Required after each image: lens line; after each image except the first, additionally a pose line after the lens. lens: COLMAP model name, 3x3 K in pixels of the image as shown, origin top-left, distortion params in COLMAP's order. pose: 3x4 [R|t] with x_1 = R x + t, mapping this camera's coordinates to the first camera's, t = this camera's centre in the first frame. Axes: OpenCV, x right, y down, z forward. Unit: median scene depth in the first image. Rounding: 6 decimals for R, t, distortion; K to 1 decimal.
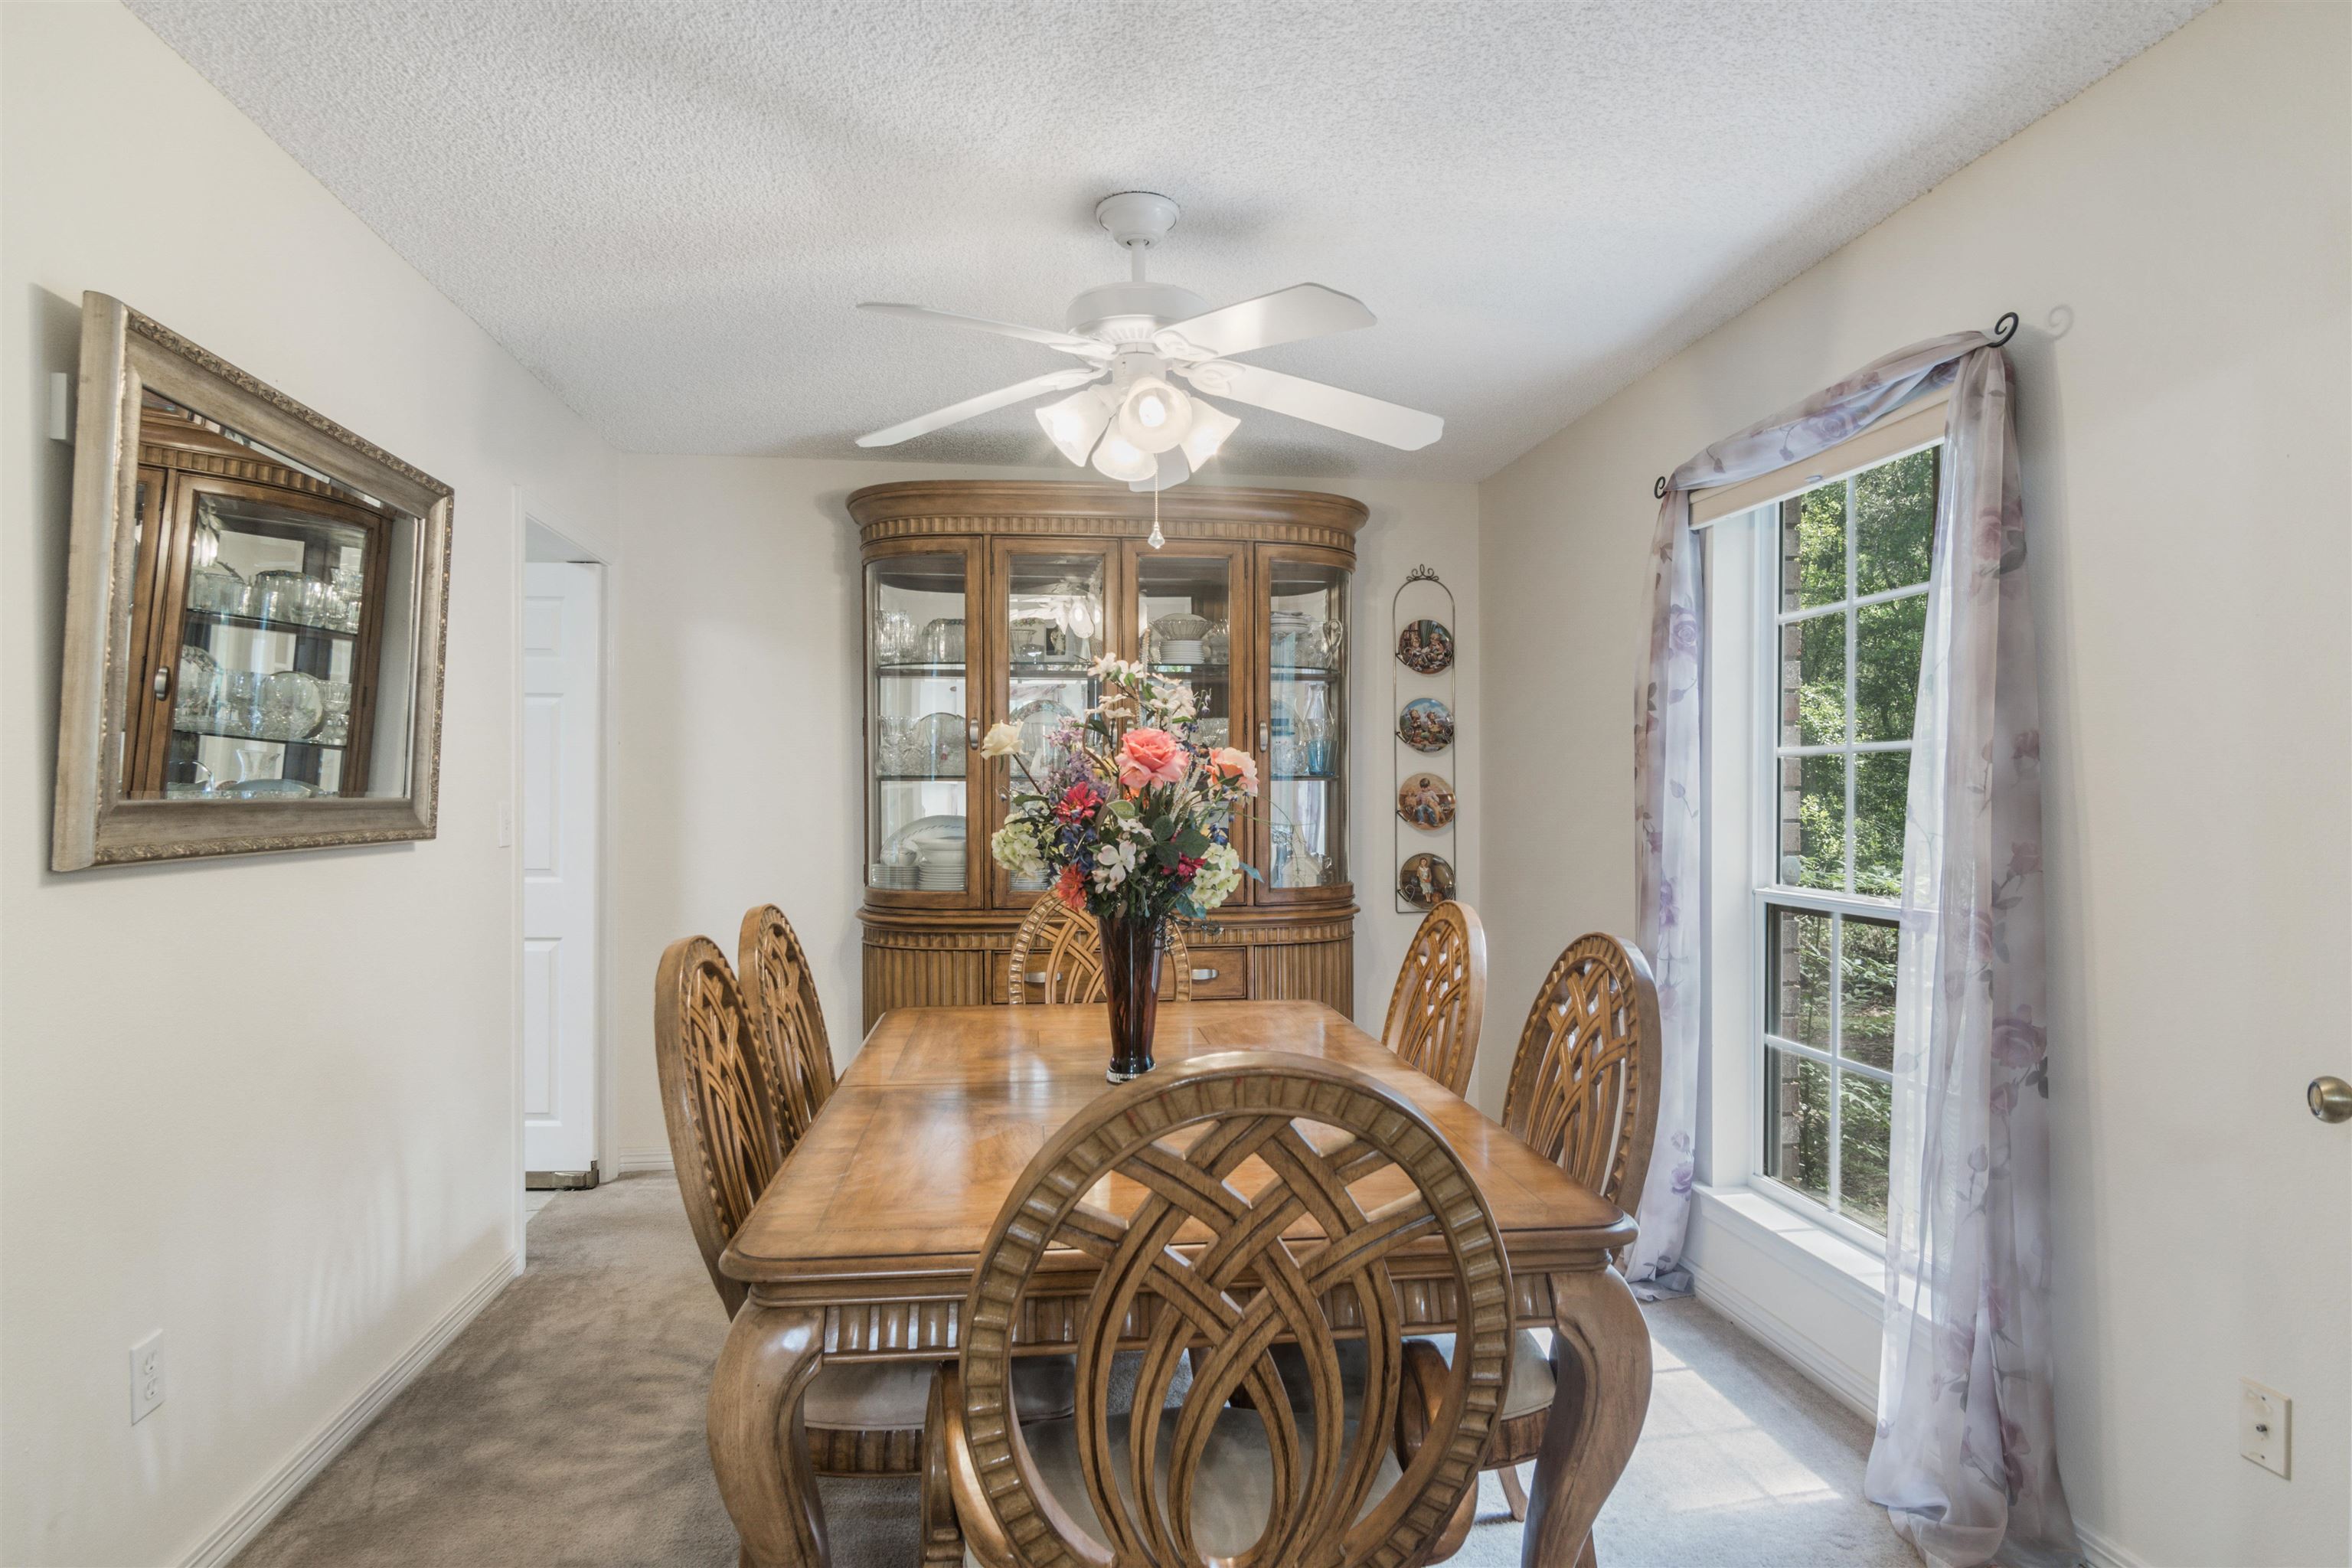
lens RADIAL K [[1253.2, 0, 1185.6], [0, 1253.2, 791.4], [0, 0, 1]] dist [-0.023577, 0.010759]
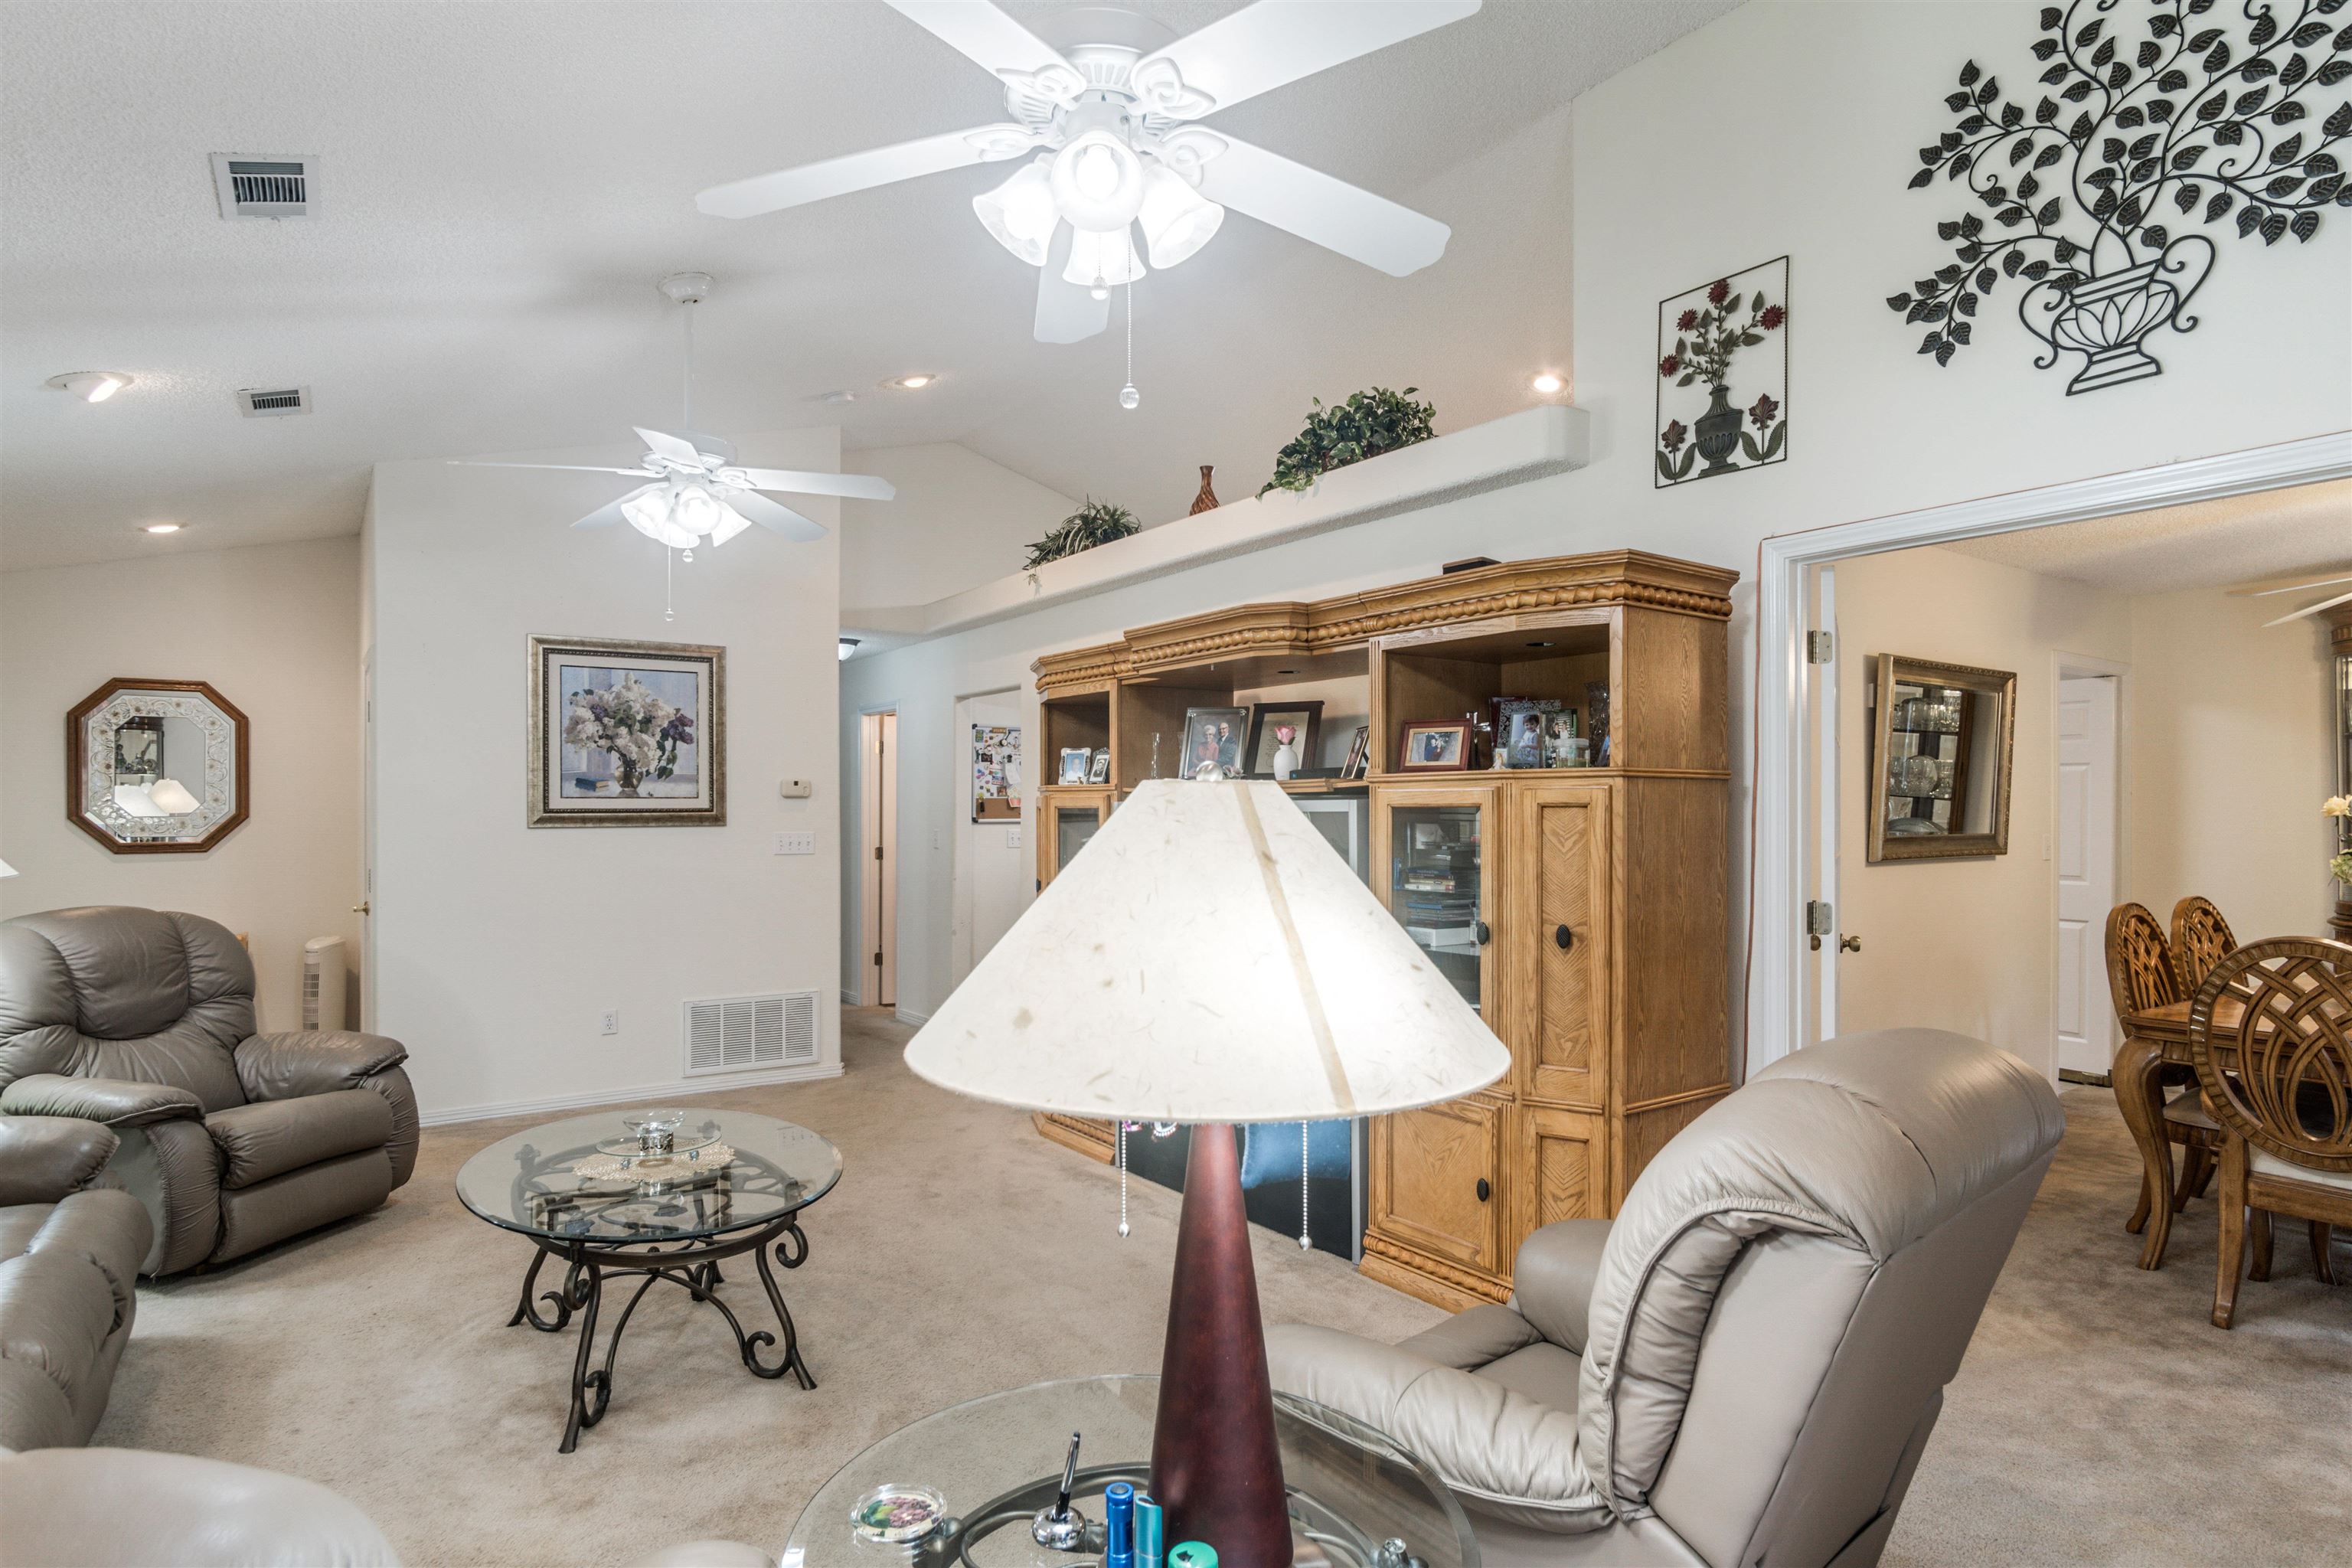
lens RADIAL K [[1267.6, 0, 1173.3], [0, 1267.6, 813.6], [0, 0, 1]] dist [-0.019915, 0.001754]
pose [[0.432954, 0.001233, -0.901415, 0.605561], [0.002875, 0.999992, 0.002749, -0.035082], [0.901411, -0.003782, 0.432947, -1.029074]]
